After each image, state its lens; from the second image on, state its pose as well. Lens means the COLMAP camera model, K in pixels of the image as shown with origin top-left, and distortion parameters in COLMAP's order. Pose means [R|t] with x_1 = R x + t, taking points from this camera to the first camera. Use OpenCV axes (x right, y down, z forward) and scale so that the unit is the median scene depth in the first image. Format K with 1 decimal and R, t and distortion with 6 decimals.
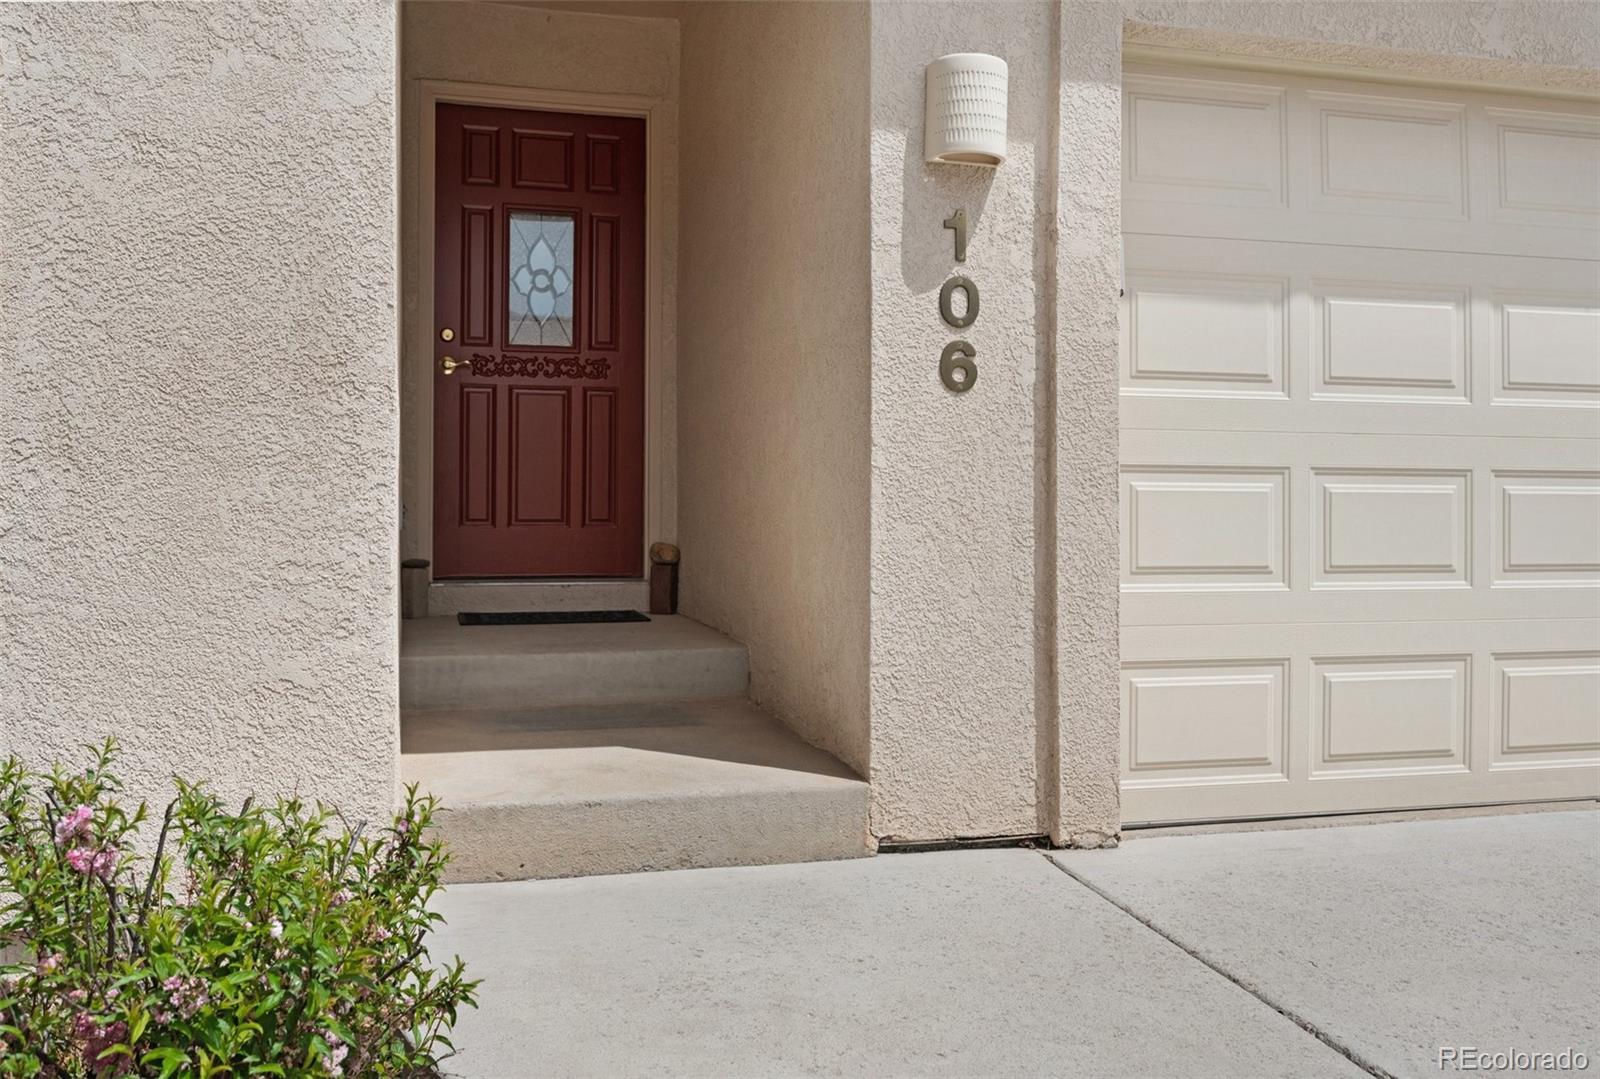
lens RADIAL K [[1387.4, 0, 799.9], [0, 1387.4, 526.8], [0, 0, 1]] dist [-0.000819, 0.005400]
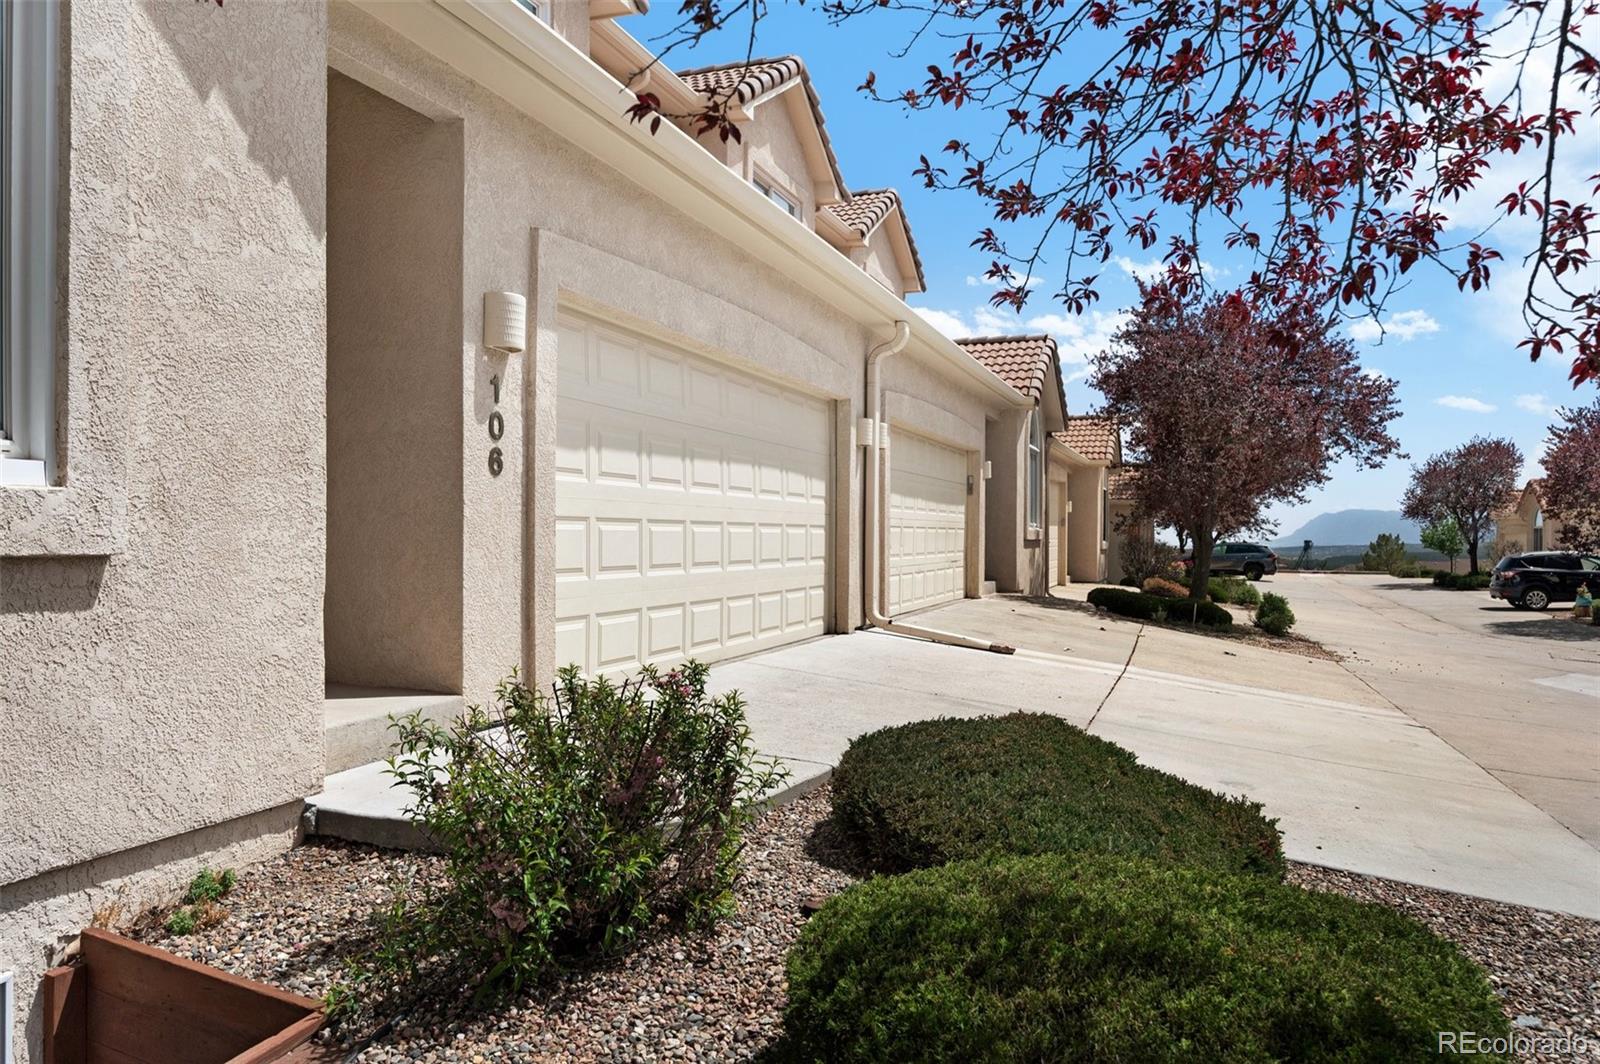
lens RADIAL K [[1067.2, 0, 801.0], [0, 1067.2, 541.3], [0, 0, 1]] dist [0.002175, -0.000218]
pose [[0.574976, 0.000094, 0.818170, -1.012694], [-0.007605, 0.999957, 0.005230, -0.027295], [-0.818135, -0.009229, 0.574953, -0.161940]]
